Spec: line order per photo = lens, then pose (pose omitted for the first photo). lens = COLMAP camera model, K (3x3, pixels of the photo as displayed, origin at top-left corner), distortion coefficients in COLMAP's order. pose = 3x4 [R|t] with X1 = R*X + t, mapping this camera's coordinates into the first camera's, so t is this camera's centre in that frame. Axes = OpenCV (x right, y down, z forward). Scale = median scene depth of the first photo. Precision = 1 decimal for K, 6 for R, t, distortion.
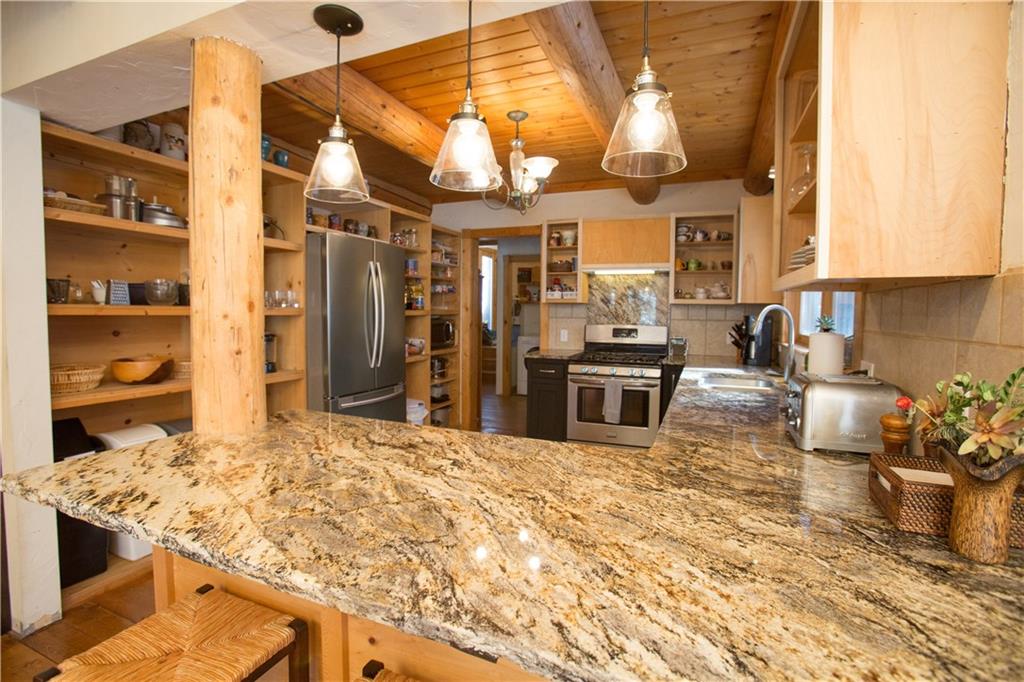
lens RADIAL K [[469.1, 0, 511.3], [0, 469.1, 337.0], [0, 0, 1]] dist [-0.067060, 0.026782]
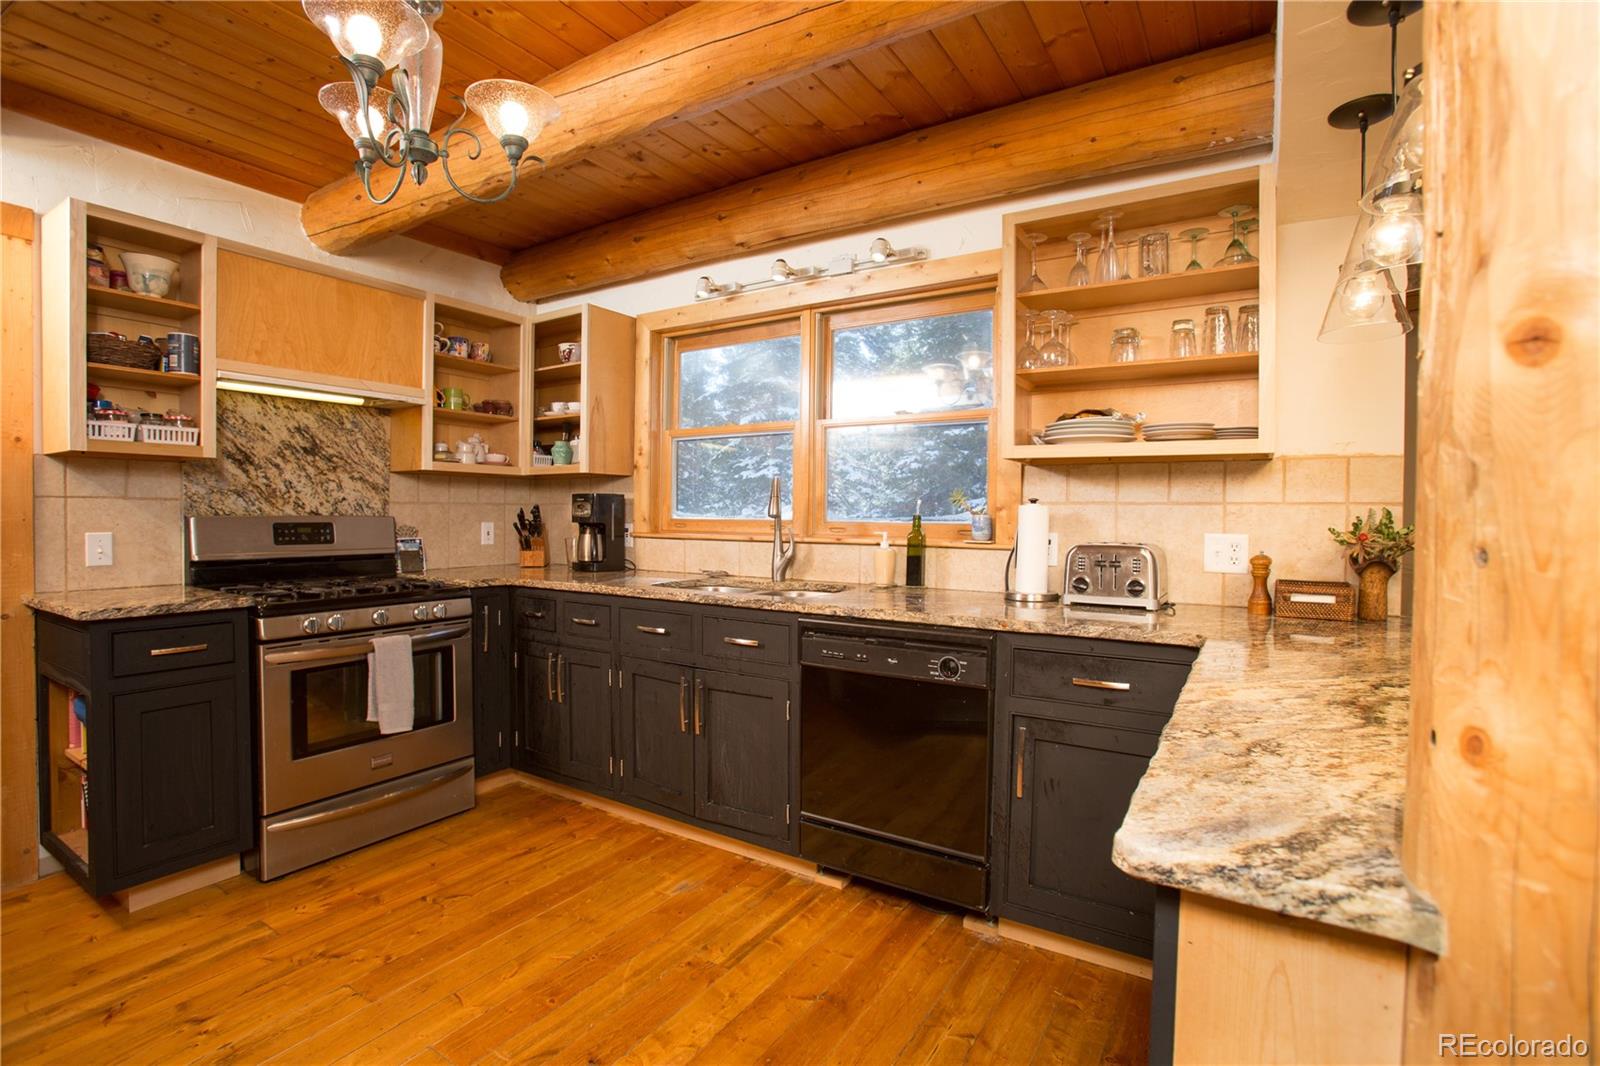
lens RADIAL K [[733.0, 0, 798.9], [0, 733.0, 526.8], [0, 0, 1]] dist [-0.067060, 0.026782]
pose [[0.168785, -0.027869, 0.985259, -0.339809], [0.048545, 0.998622, 0.019930, -0.005295], [-0.984457, 0.044465, 0.169905, 0.430445]]
